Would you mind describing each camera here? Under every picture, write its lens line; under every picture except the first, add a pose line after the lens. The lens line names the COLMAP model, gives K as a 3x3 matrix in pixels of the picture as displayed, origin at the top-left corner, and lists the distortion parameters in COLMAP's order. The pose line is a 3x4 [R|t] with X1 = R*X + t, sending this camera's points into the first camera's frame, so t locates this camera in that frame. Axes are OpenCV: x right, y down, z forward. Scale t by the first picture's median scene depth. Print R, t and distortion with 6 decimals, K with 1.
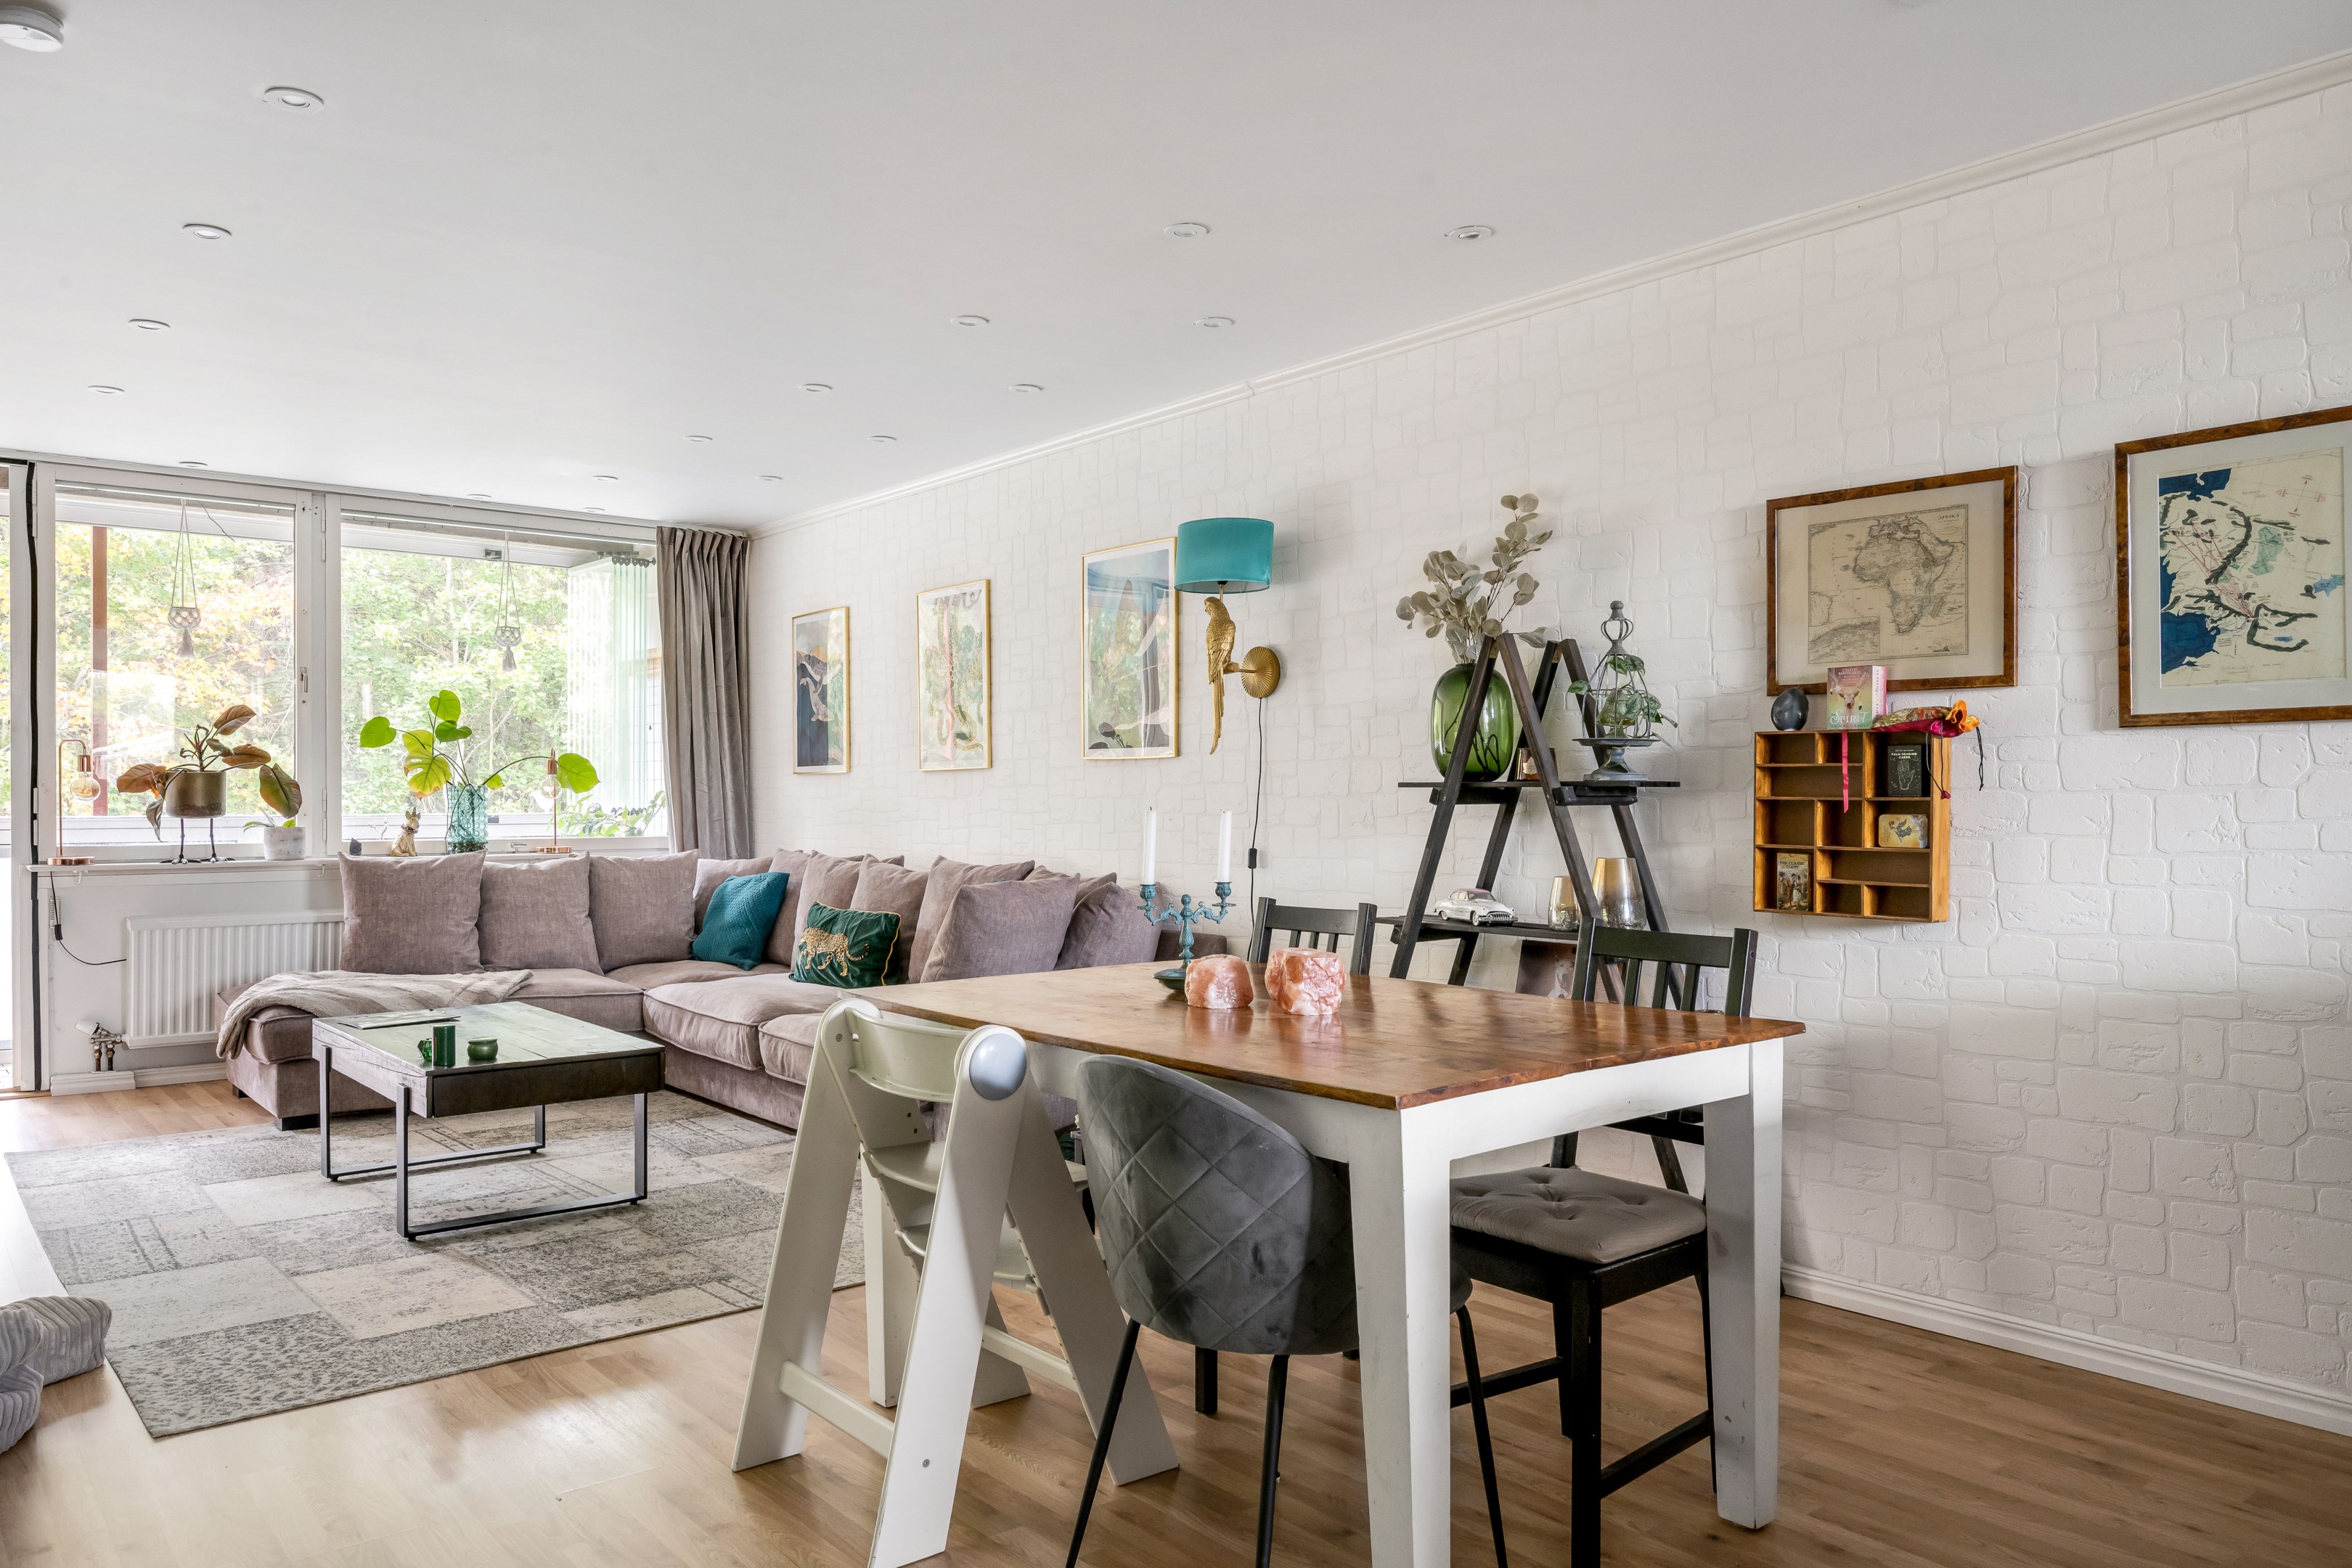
lens RADIAL K [[1613.0, 0, 1184.2], [0, 1613.0, 815.0], [0, 0, 1]] dist [-0.003677, -0.001068]
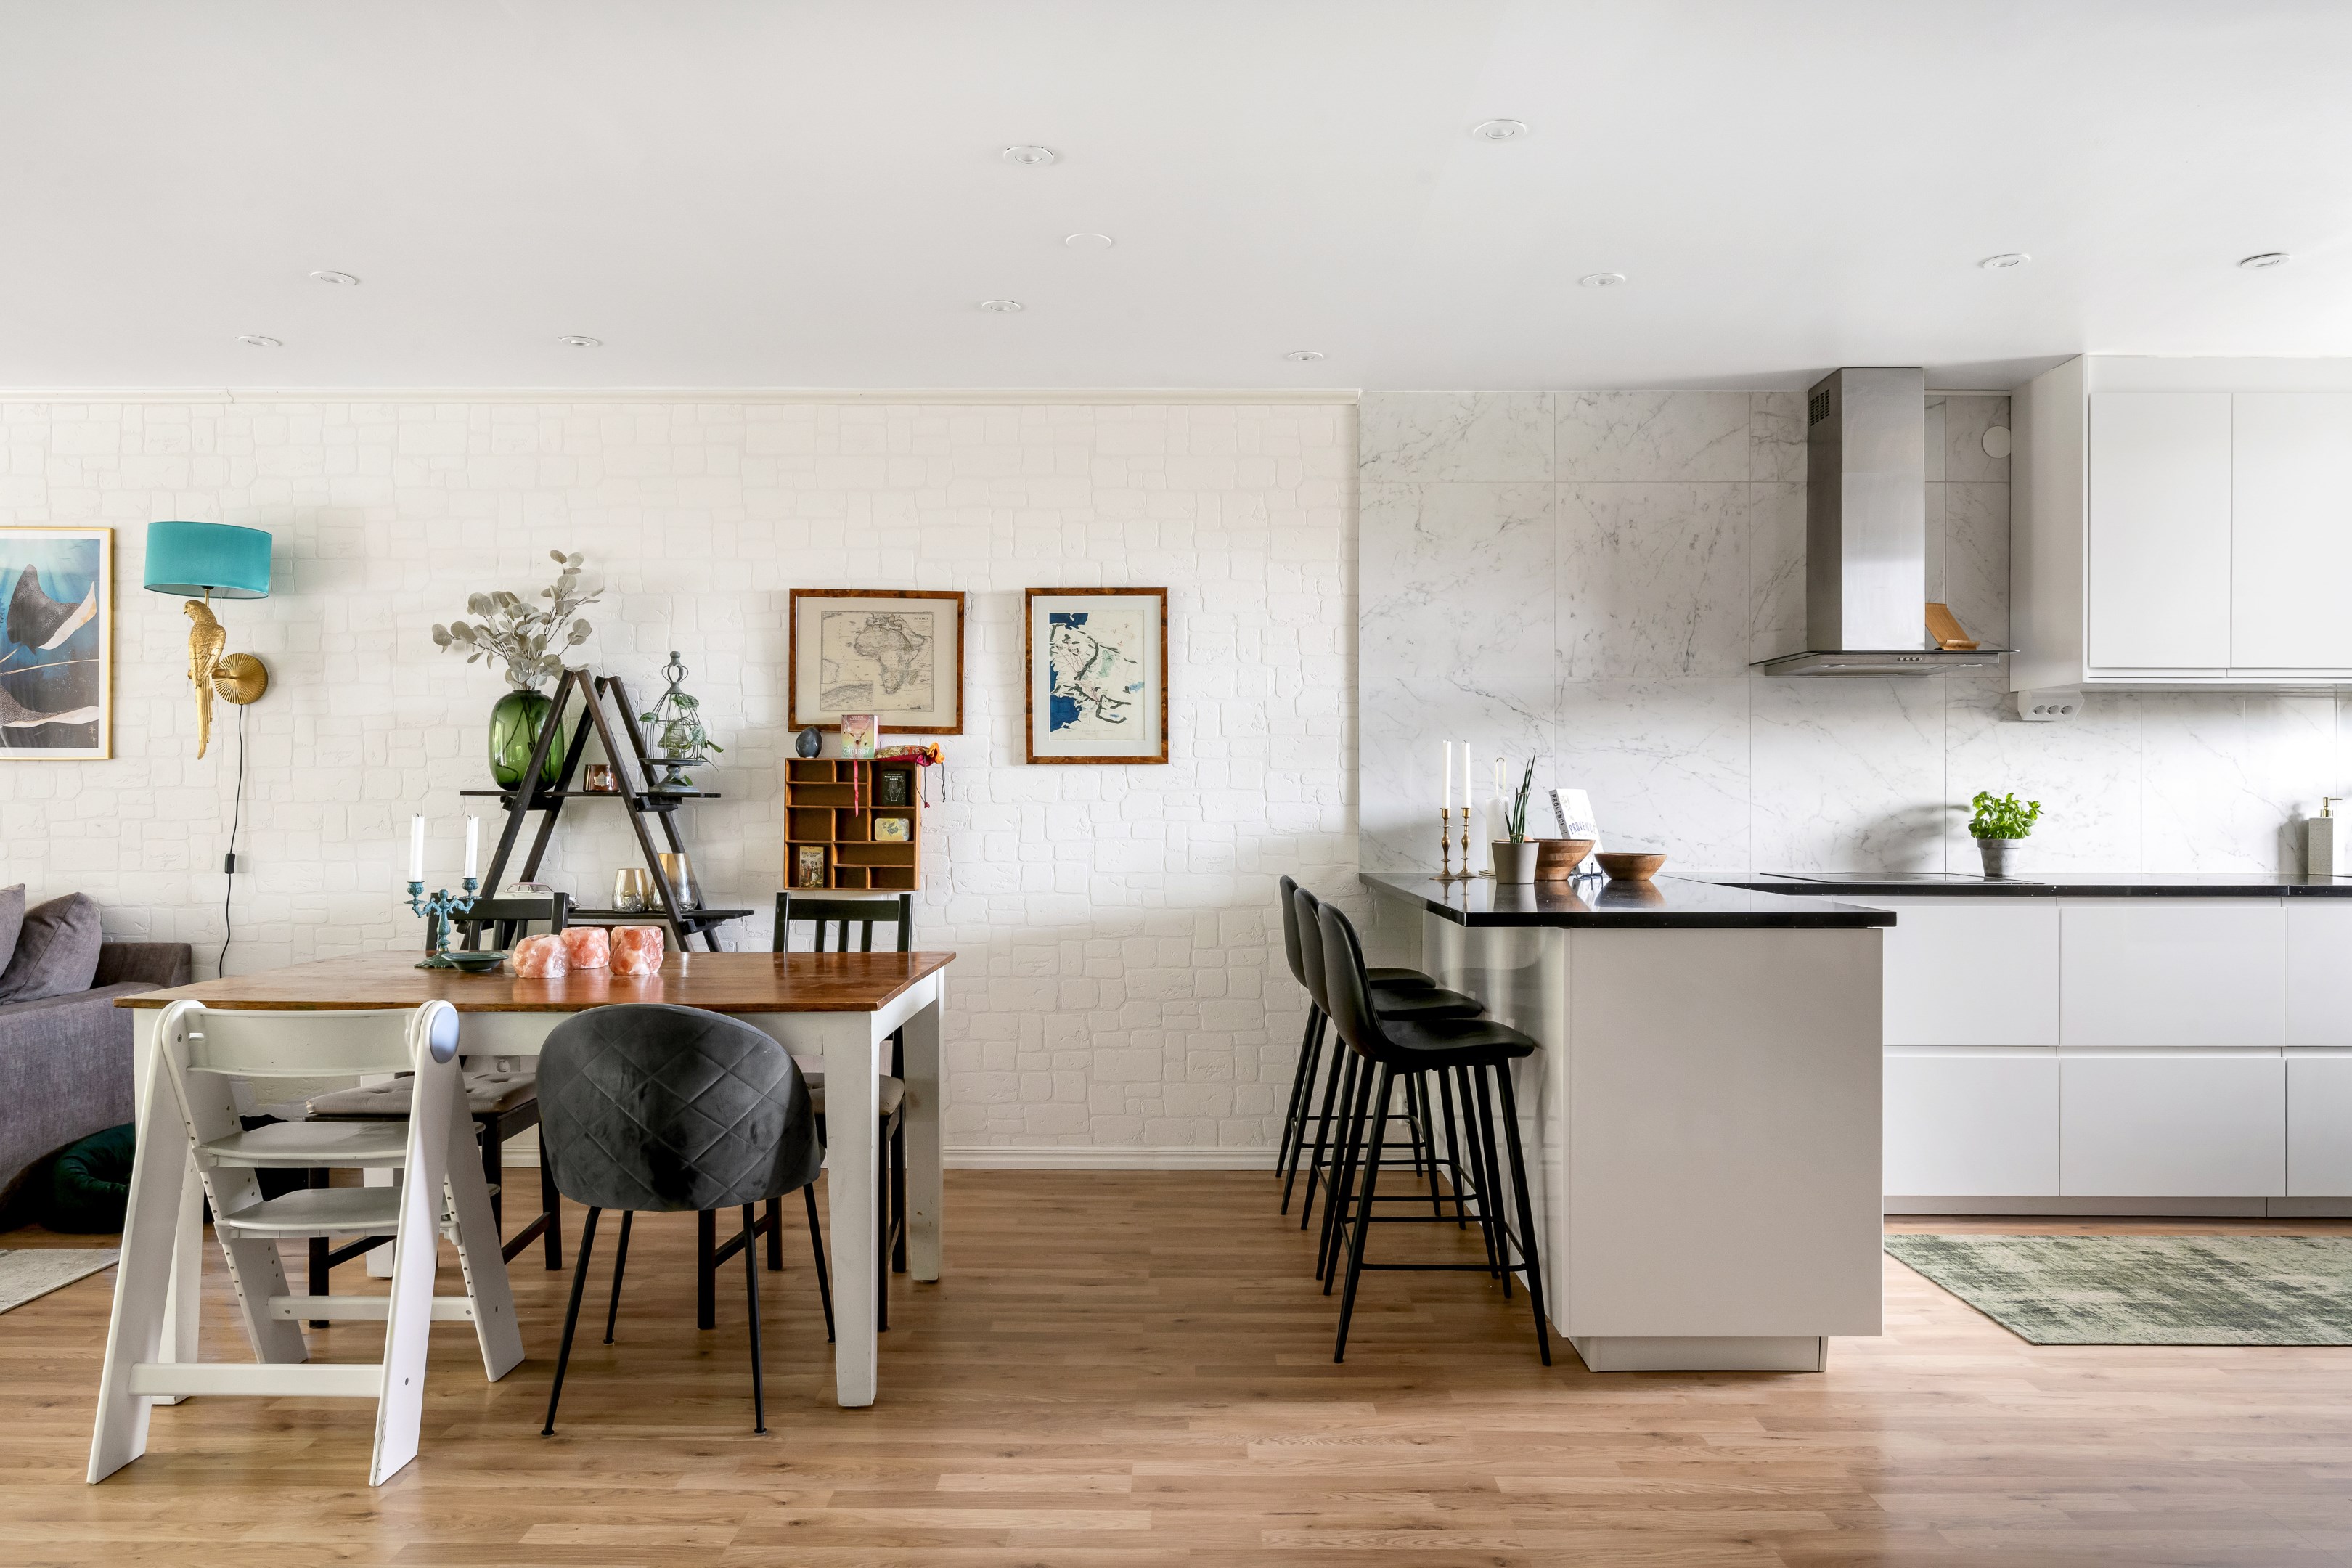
lens RADIAL K [[1533.4, 0, 1178.3], [0, 1533.4, 801.5], [0, 0, 1]] dist [-0.003854, -0.000804]
pose [[0.646587, 0.005065, 0.762823, -0.305621], [0.002521, 0.999958, -0.008776, -0.001753], [-0.762836, 0.007597, 0.646547, -0.066439]]
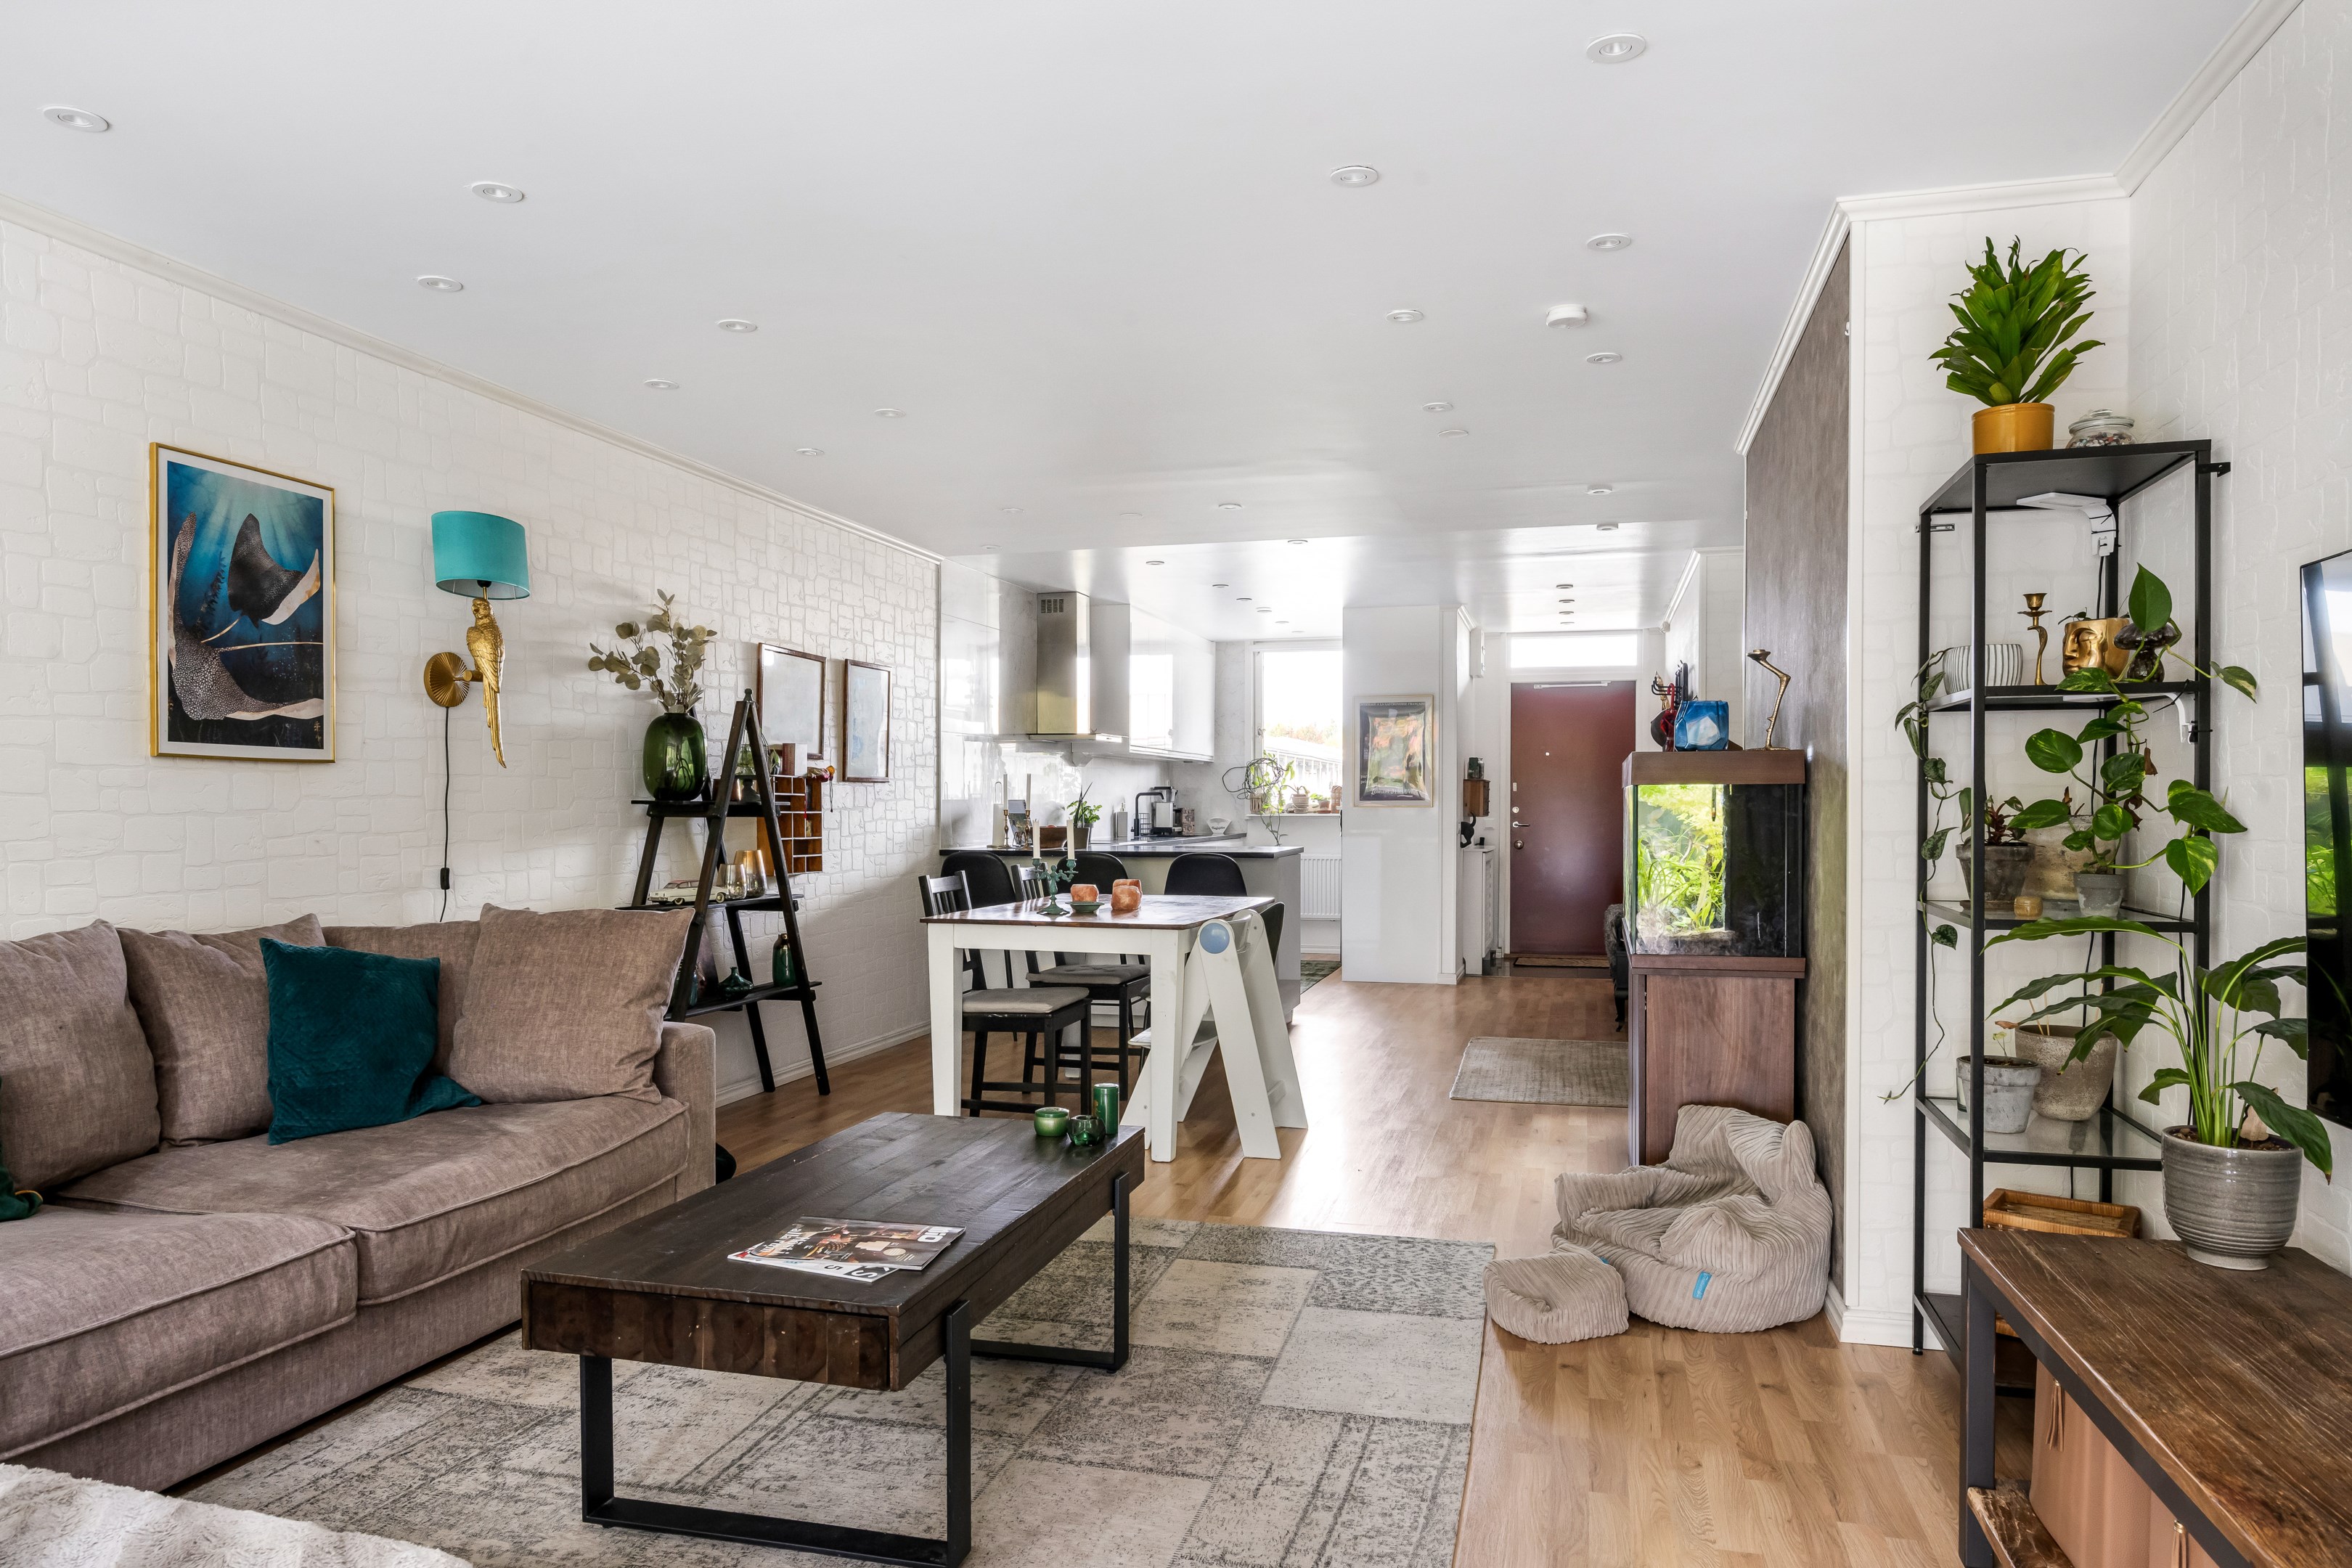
lens RADIAL K [[1533.4, 0, 1178.3], [0, 1533.4, 801.5], [0, 0, 1]] dist [-0.003854, -0.000804]
pose [[-0.578540, 0.004359, 0.815643, -0.931737], [0.008278, 0.999966, 0.000528, -0.014543], [-0.815612, 0.007057, -0.578556, 1.175840]]
